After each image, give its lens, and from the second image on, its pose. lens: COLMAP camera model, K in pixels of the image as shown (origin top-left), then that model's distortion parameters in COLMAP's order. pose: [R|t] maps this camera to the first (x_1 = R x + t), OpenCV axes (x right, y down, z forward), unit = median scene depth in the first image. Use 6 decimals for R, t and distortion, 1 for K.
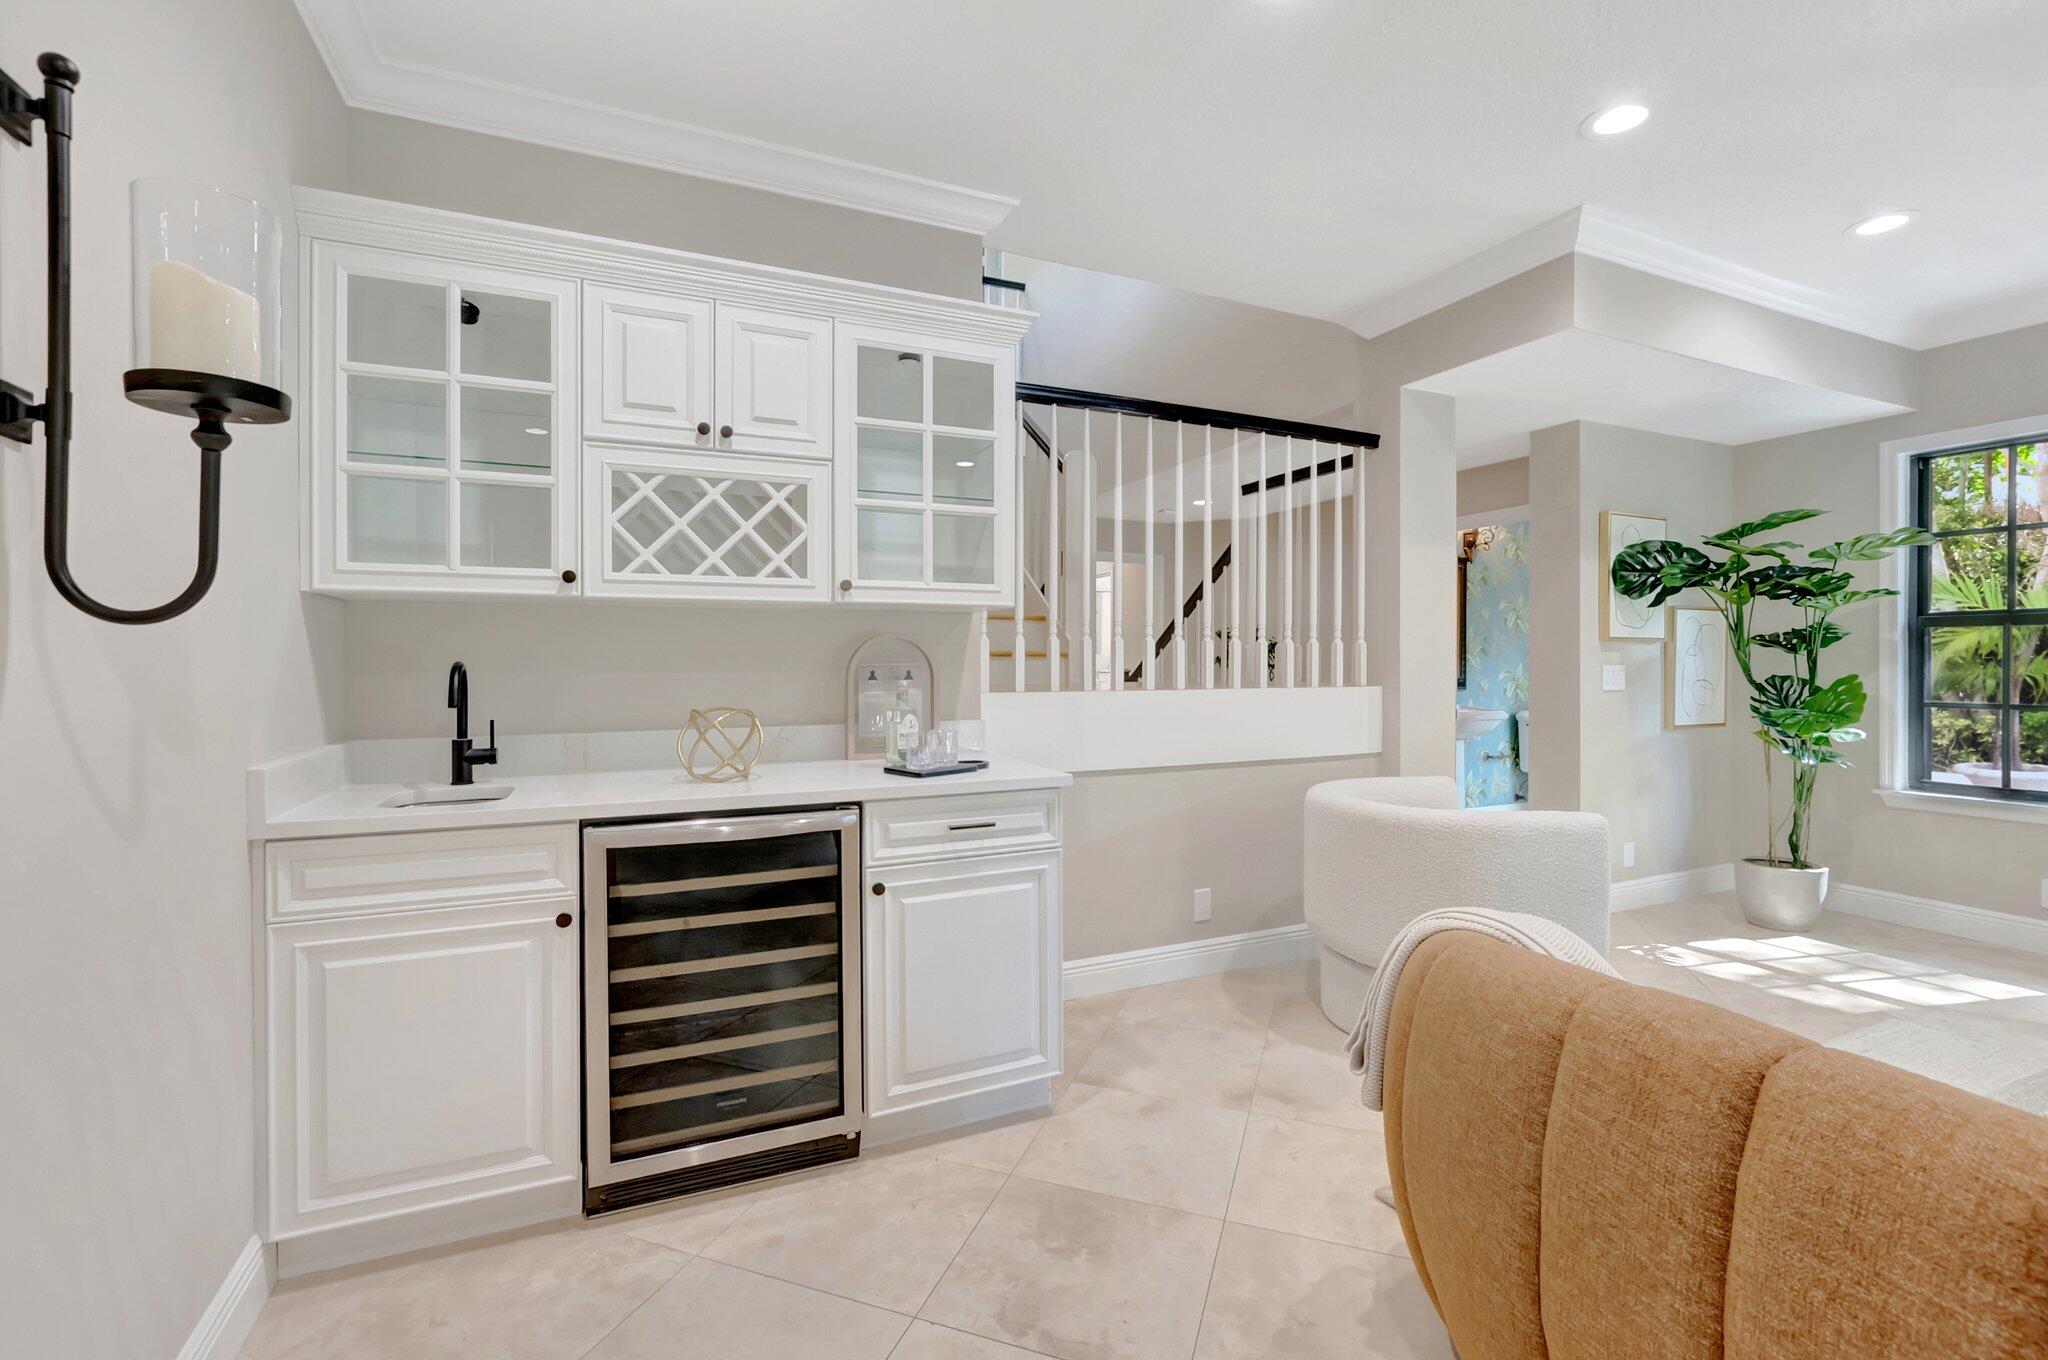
lens RADIAL K [[901.7, 0, 1020.4], [0, 901.7, 669.3], [0, 0, 1]] dist [0.001458, 0.000403]
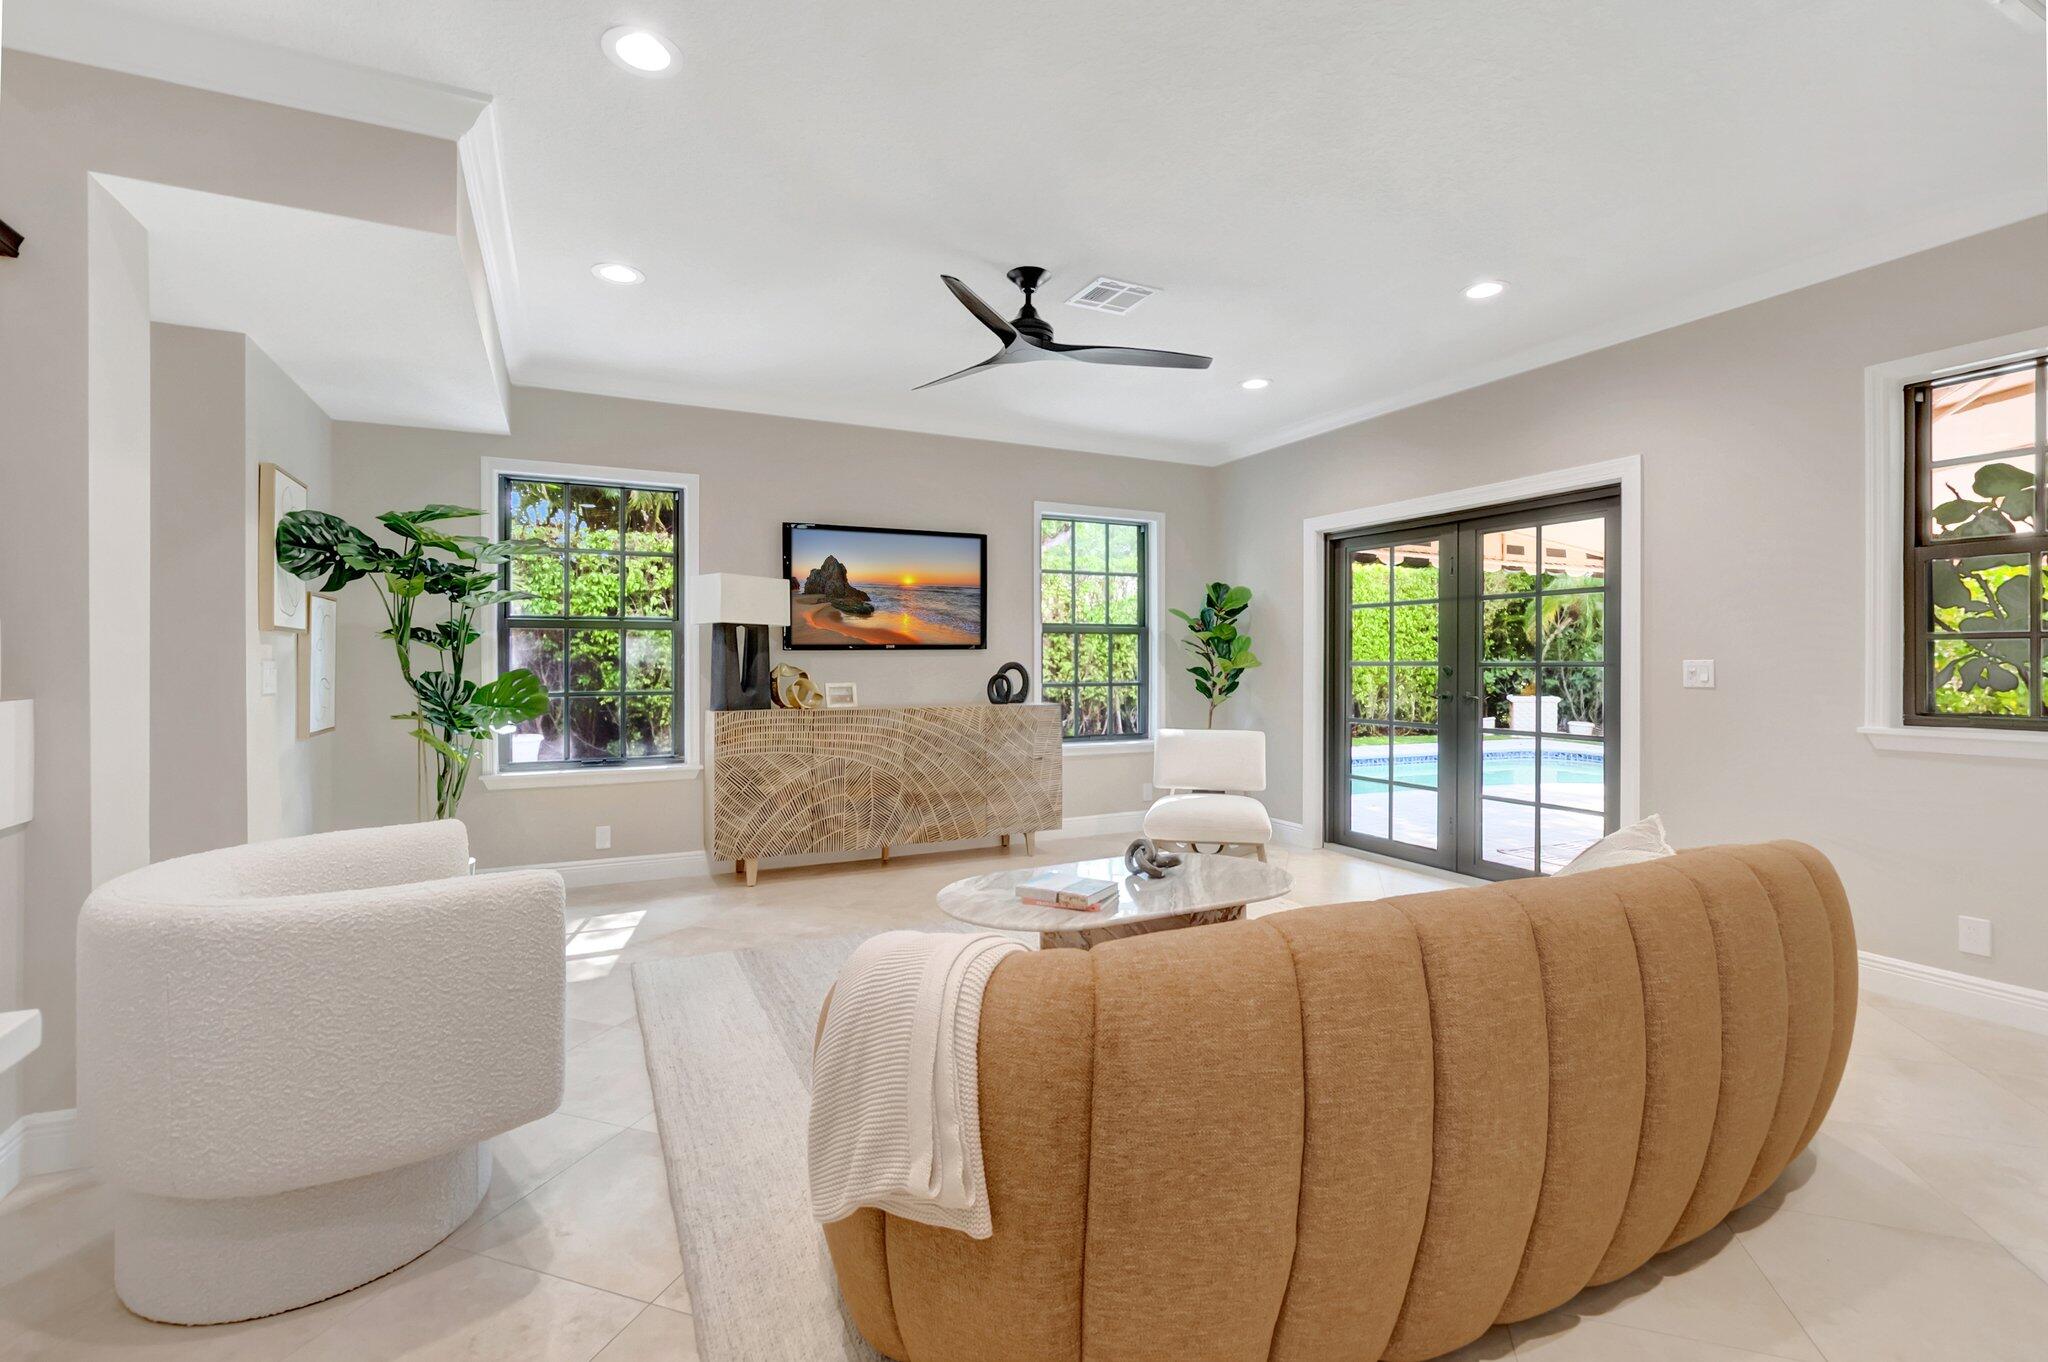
lens RADIAL K [[901.7, 0, 1018.4], [0, 901.7, 668.5], [0, 0, 1]] dist [0.001458, 0.000403]
pose [[-0.021533, -0.006622, 0.999746, -0.147314], [0.007402, 0.999950, 0.006783, 0.000953], [-0.999741, 0.007546, -0.021483, 0.384077]]
